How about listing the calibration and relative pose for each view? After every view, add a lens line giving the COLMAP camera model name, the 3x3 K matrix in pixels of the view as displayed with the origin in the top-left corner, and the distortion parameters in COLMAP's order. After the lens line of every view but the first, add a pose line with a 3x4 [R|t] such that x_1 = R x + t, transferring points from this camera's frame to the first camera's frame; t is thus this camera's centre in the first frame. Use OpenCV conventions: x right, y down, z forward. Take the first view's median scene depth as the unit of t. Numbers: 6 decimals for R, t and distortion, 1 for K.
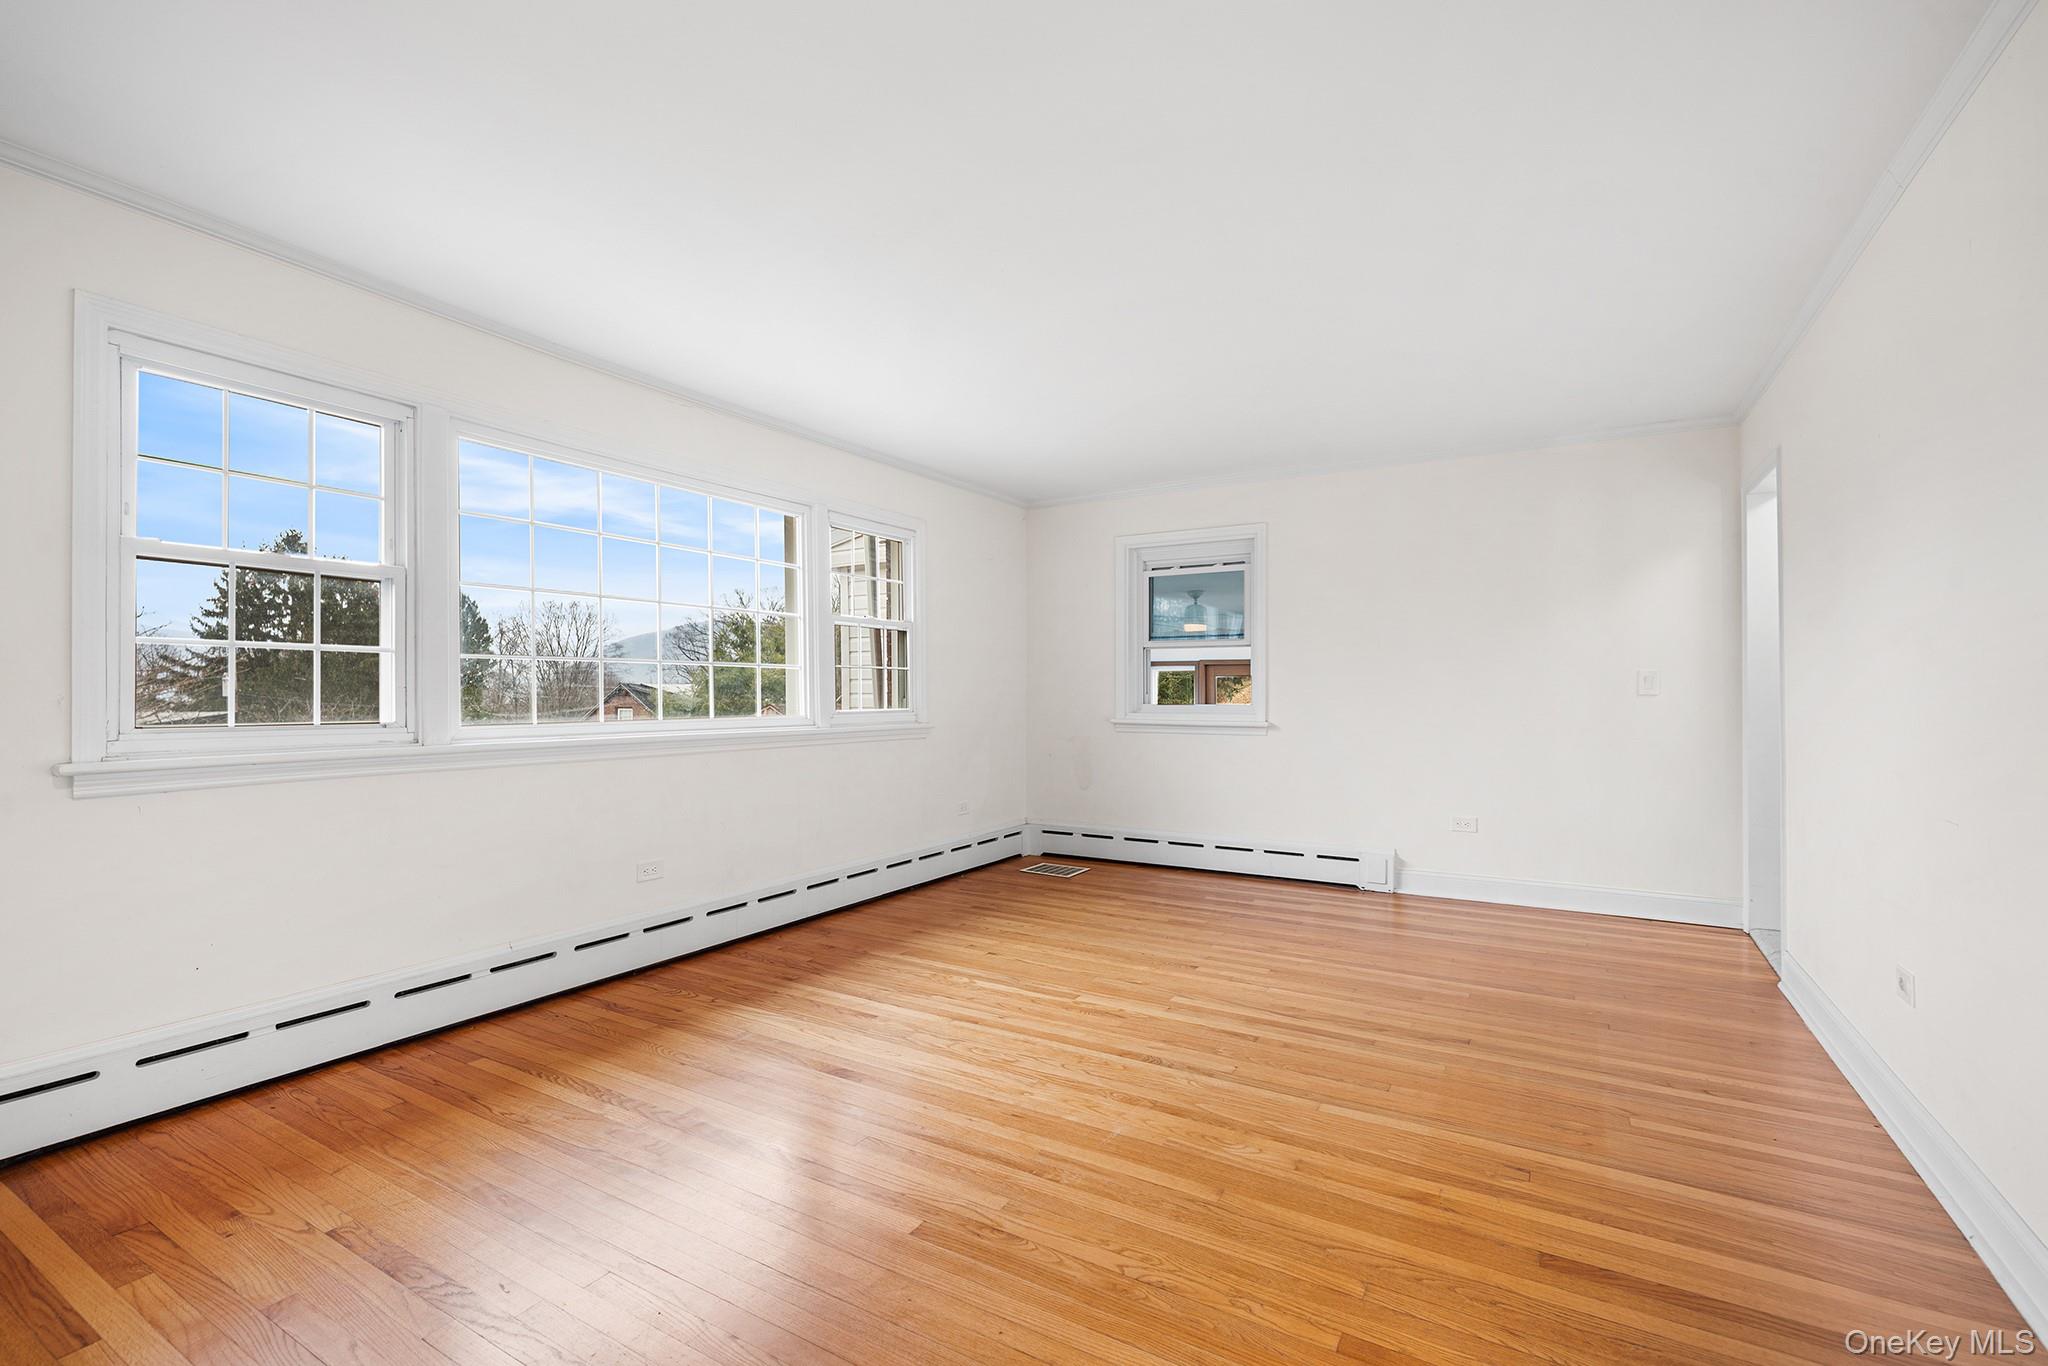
lens RADIAL K [[900.9, 0, 1024.0], [0, 900.9, 683.0], [0, 0, 1]] dist [-0.001144, 0.000164]
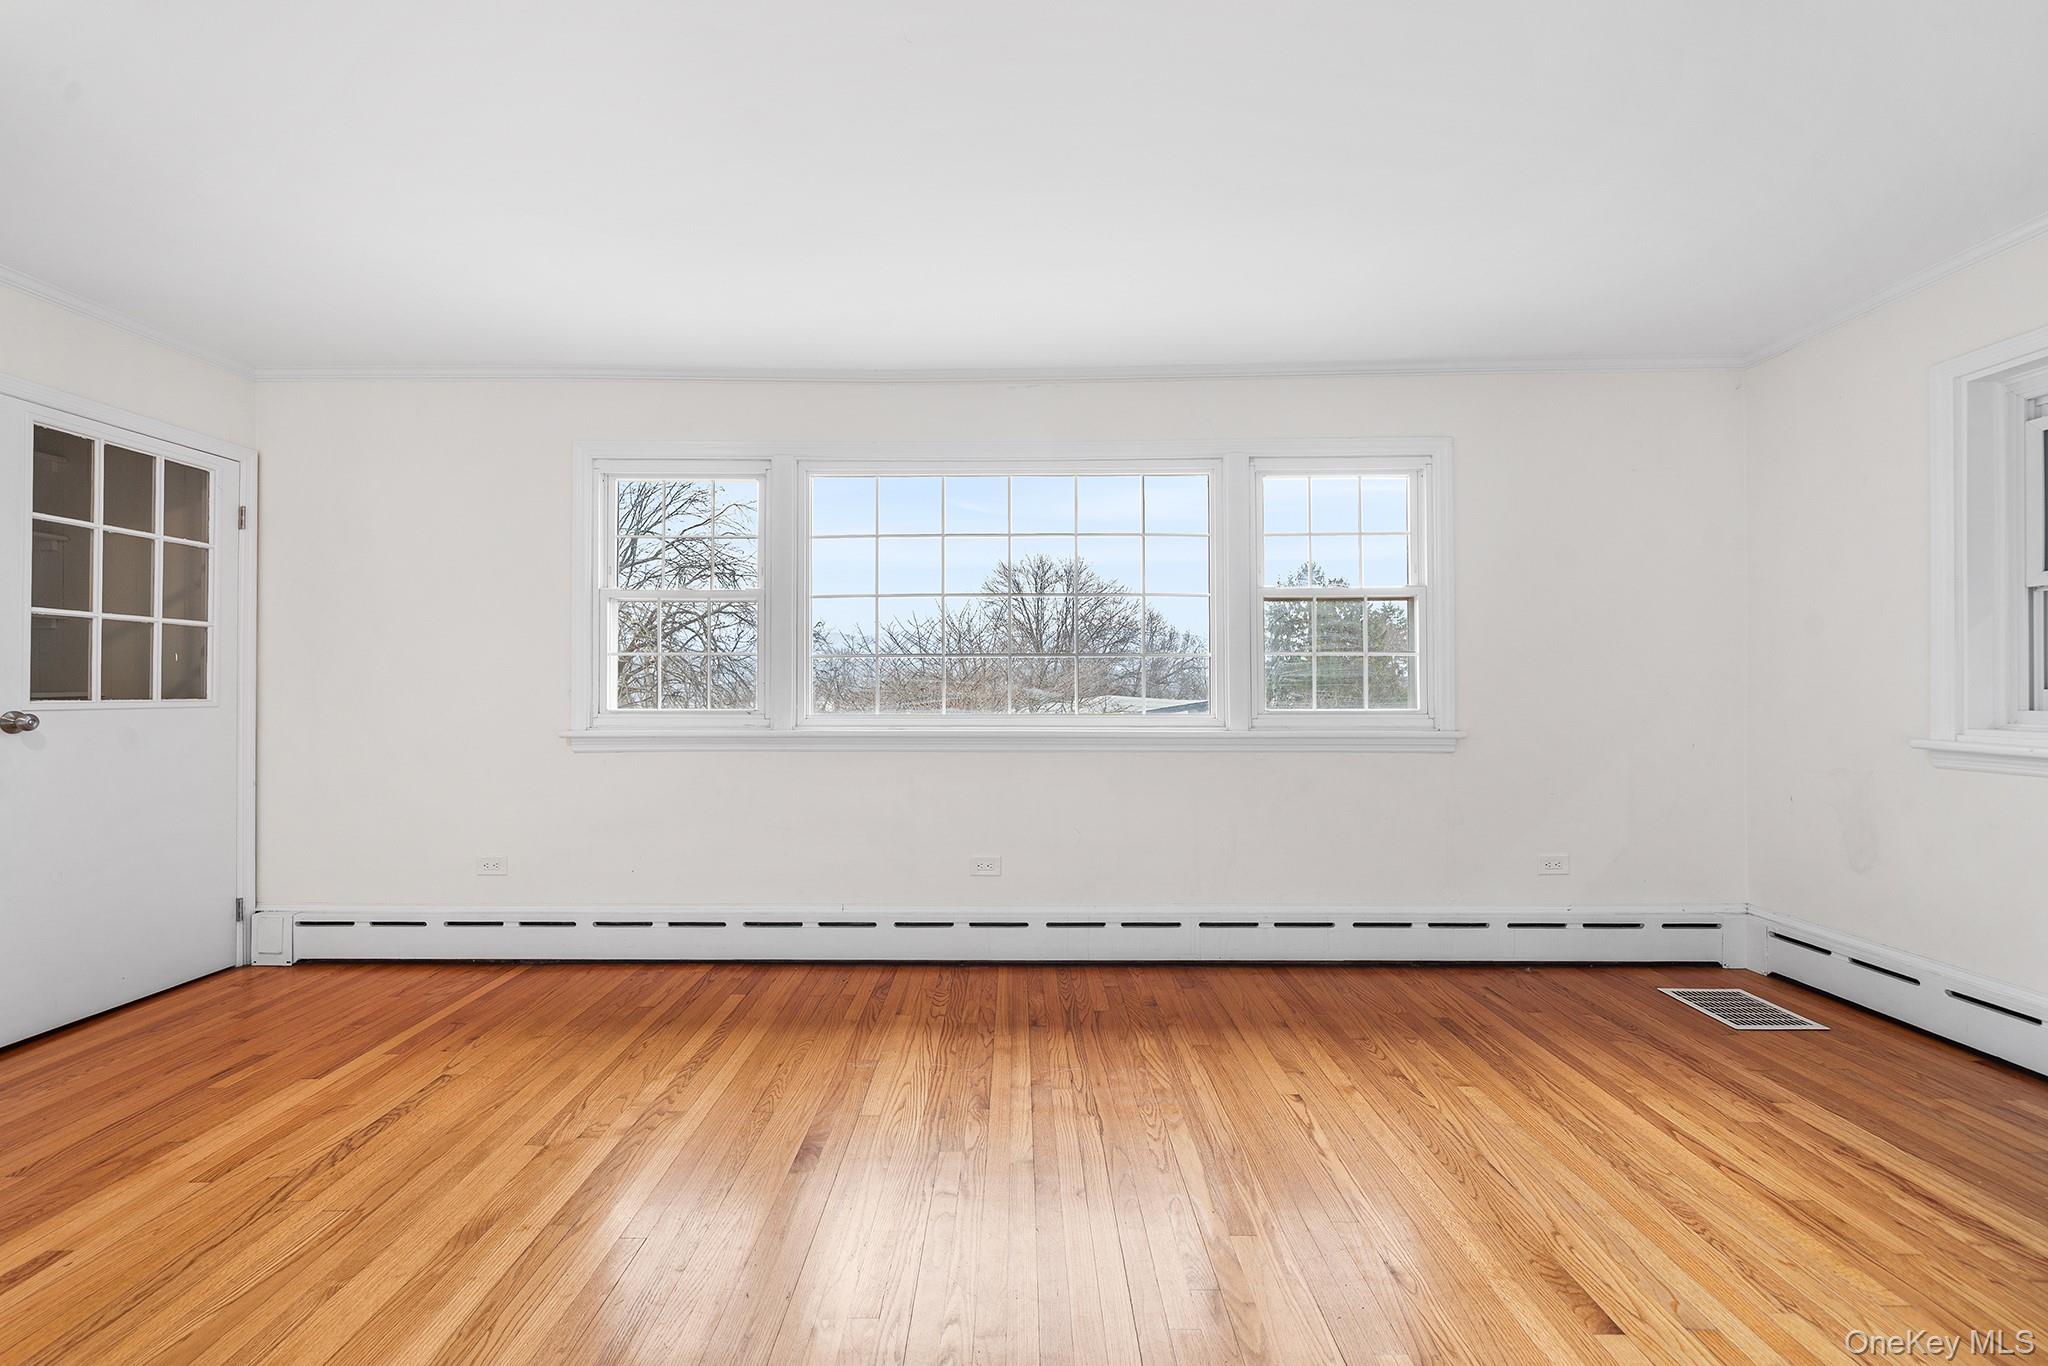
lens RADIAL K [[832.5, 0, 1015.1], [0, 832.5, 679.5], [0, 0, 1]] dist [-0.001033, -0.000158]
pose [[0.502561, -0.007095, -0.864513, 0.384558], [0.009183, 0.999954, -0.002868, 0.005858], [0.864493, -0.006497, 0.502603, 0.552016]]
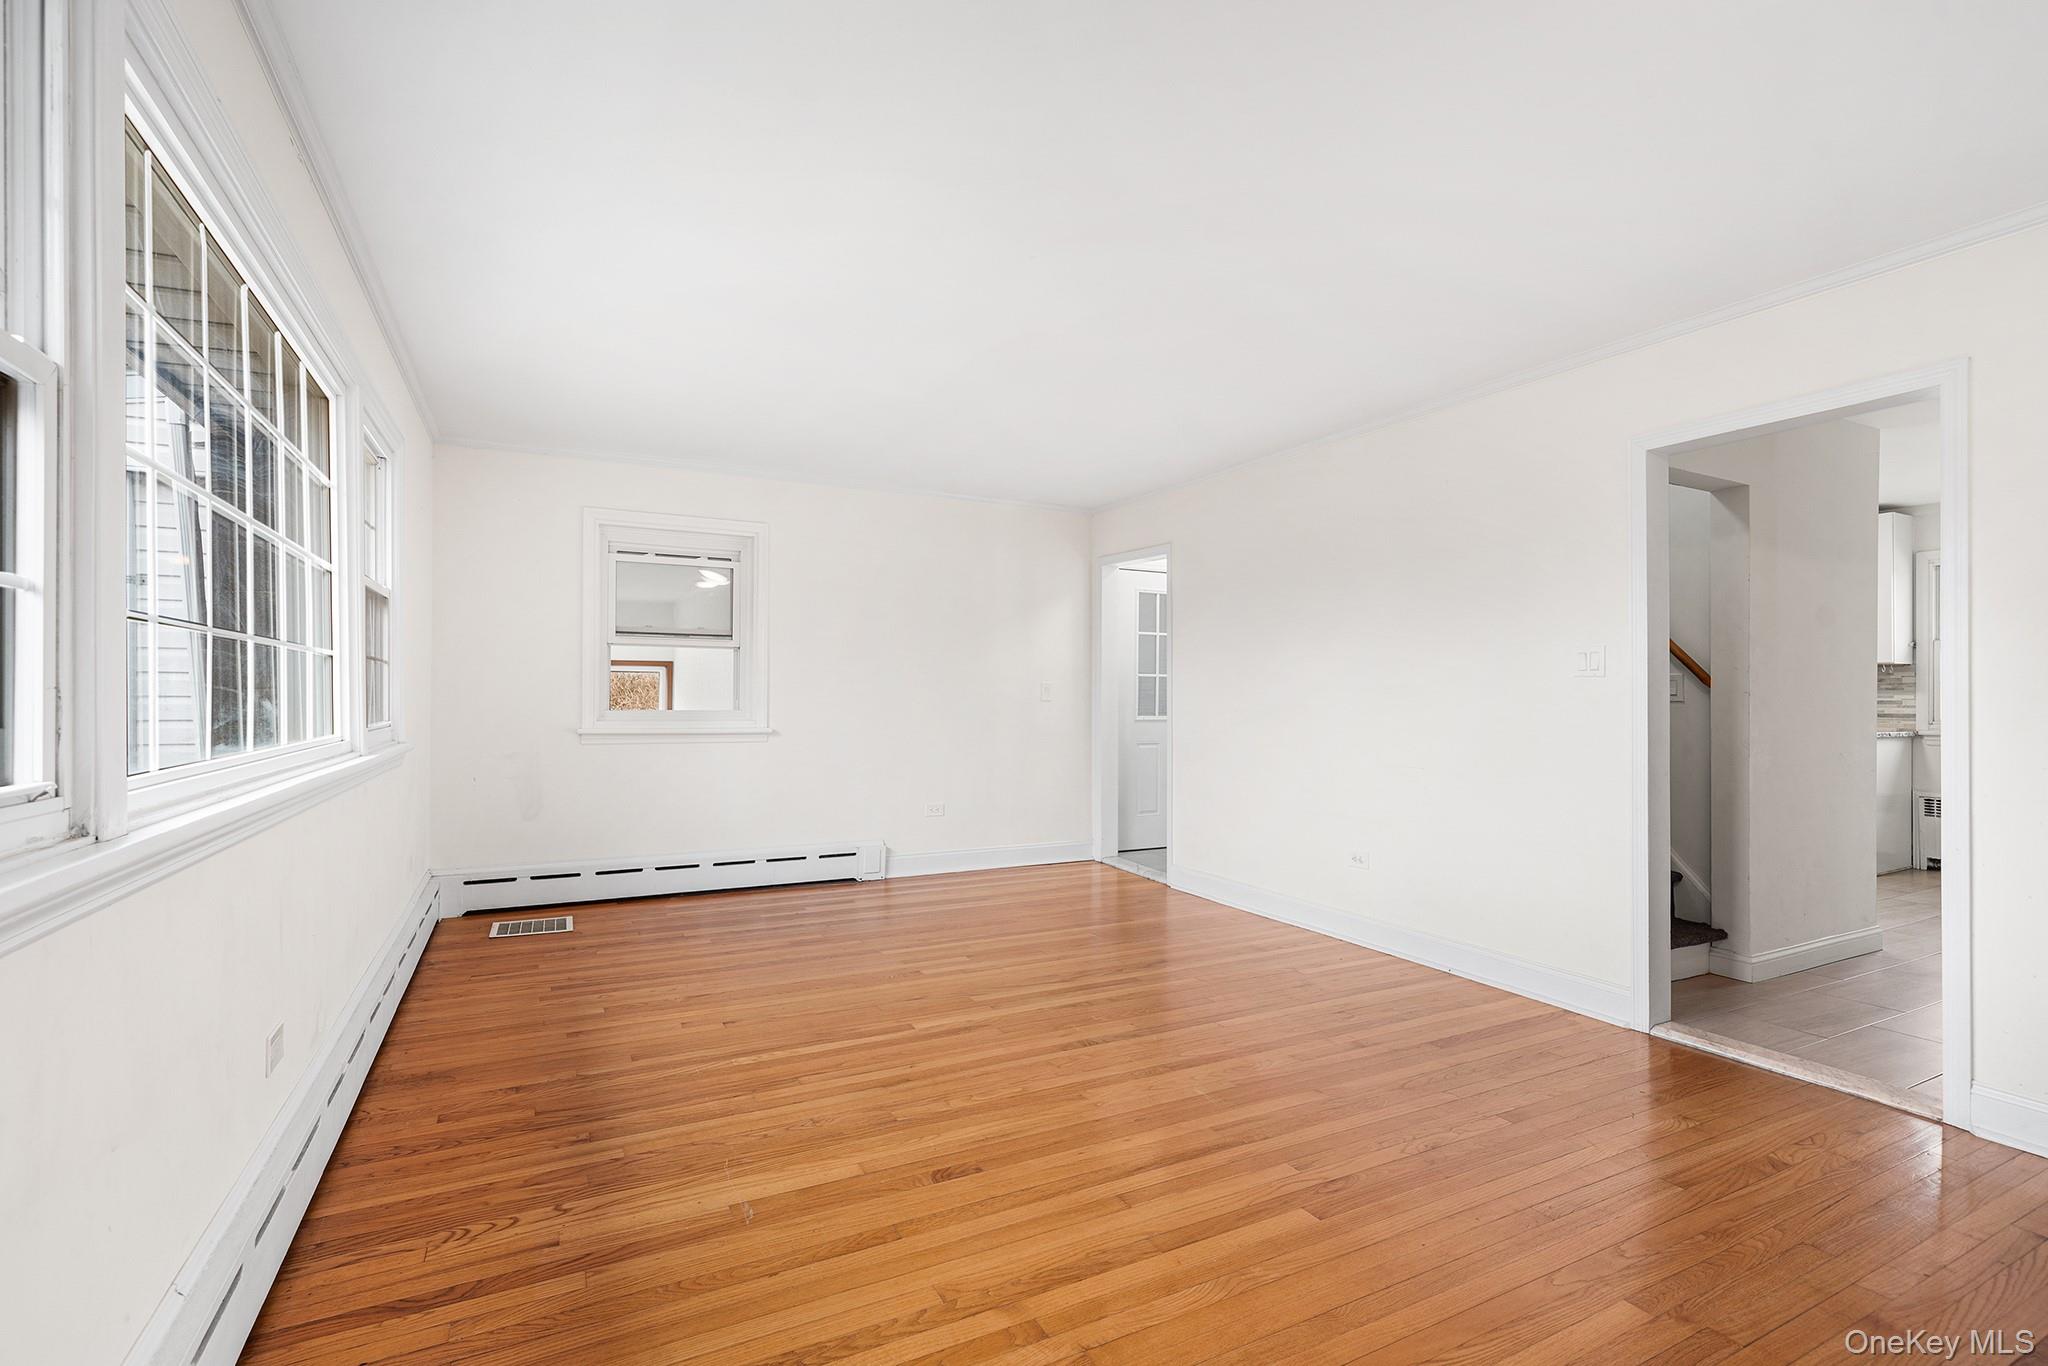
lens RADIAL K [[908.5, 0, 998.2], [0, 908.5, 680.2], [0, 0, 1]] dist [-0.001500, 0.000107]
pose [[0.549314, 0.016400, 0.835455, -0.605187], [-0.011657, 0.999860, -0.011962, 0.001020], [-0.835535, -0.003168, 0.549429, 0.364330]]
